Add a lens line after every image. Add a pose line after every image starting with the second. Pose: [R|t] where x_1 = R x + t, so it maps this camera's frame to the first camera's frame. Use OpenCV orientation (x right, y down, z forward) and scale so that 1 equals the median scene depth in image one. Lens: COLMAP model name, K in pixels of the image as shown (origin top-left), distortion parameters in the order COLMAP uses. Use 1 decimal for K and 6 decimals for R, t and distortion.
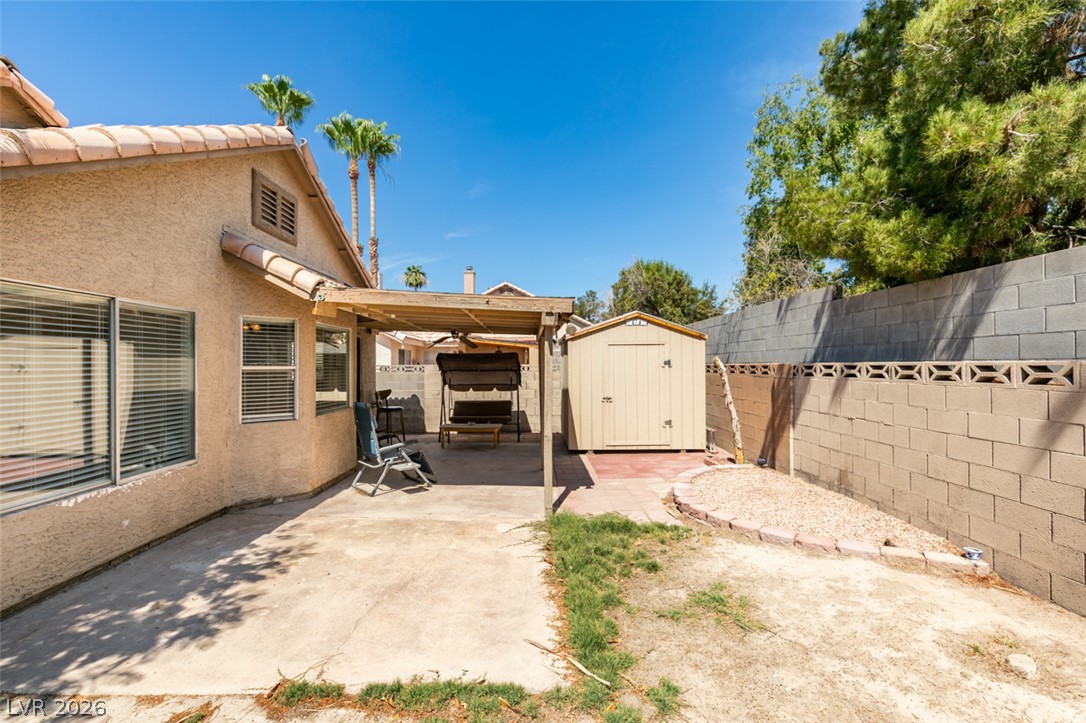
lens RADIAL K [[484.9, 0, 540.9], [0, 484.9, 363.1], [0, 0, 1]] dist [0.002285, -0.001224]
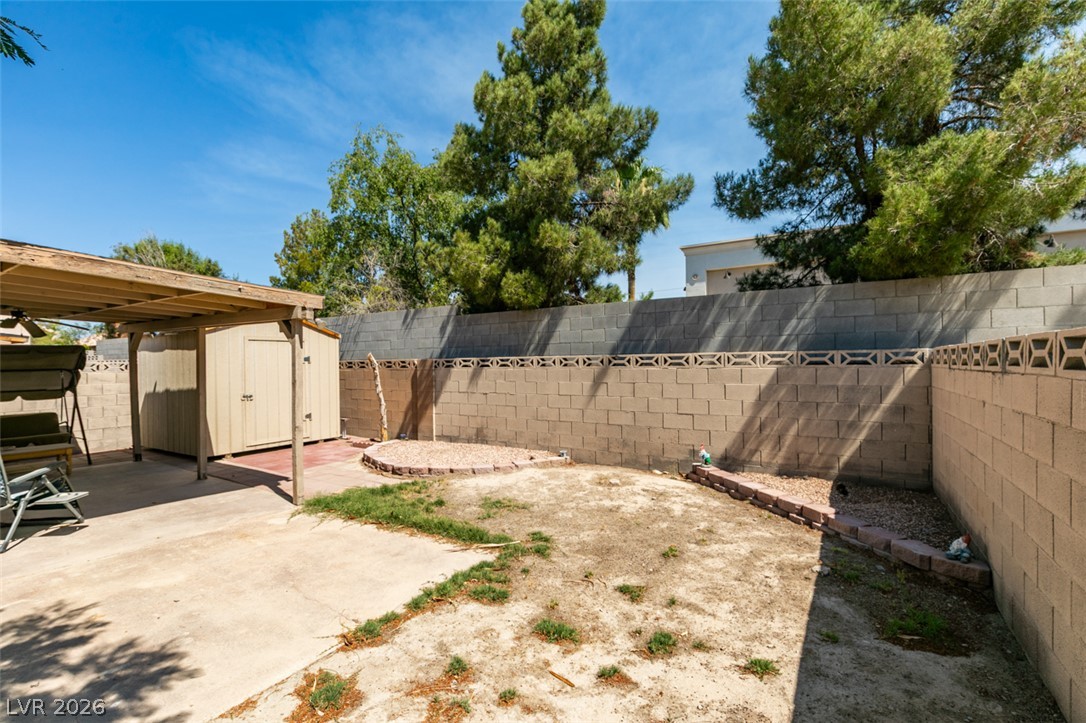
lens RADIAL K [[484.6, 0, 543.0], [0, 484.6, 361.5], [0, 0, 1]] dist [-0.004752, -0.001210]
pose [[0.535921, 0.001367, 0.844267, -0.604518], [0.005322, 0.999973, -0.004997, 0.021293], [-0.844251, 0.007172, 0.535900, 0.010876]]
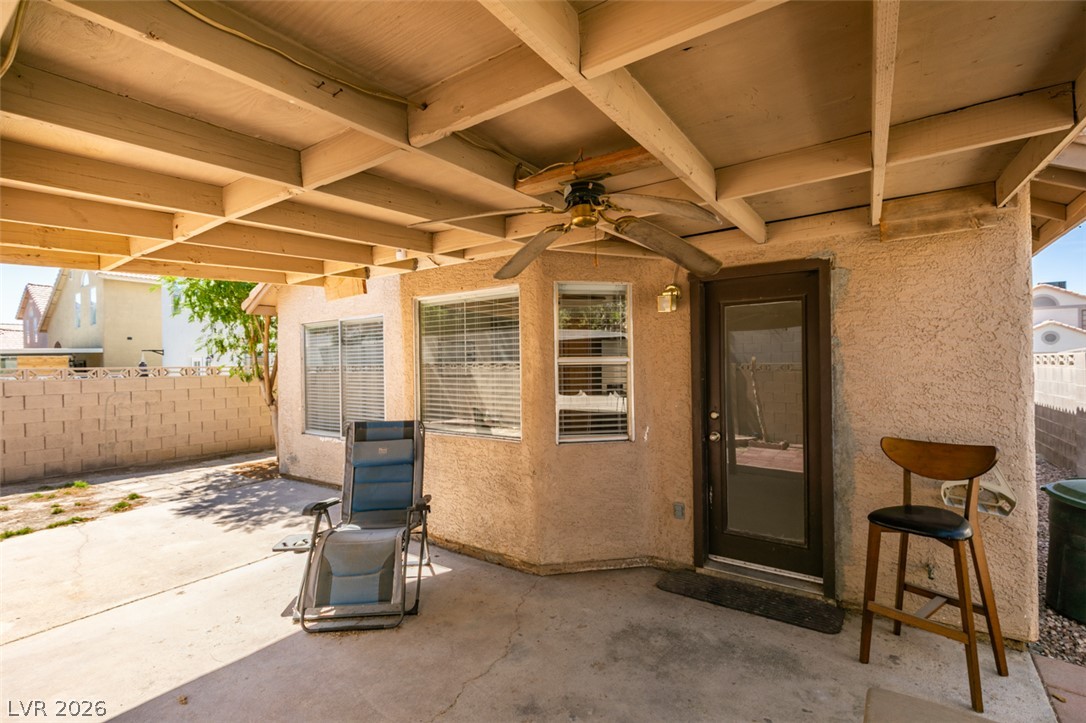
lens RADIAL K [[486.9, 0, 540.8], [0, 486.9, 366.0], [0, 0, 1]] dist [-0.001674, -0.000102]
pose [[-0.581818, 0.016201, -0.813158, 0.015821], [0.021742, 0.999754, 0.004362, 0.016906], [0.813028, -0.015142, -0.582027, 1.880575]]
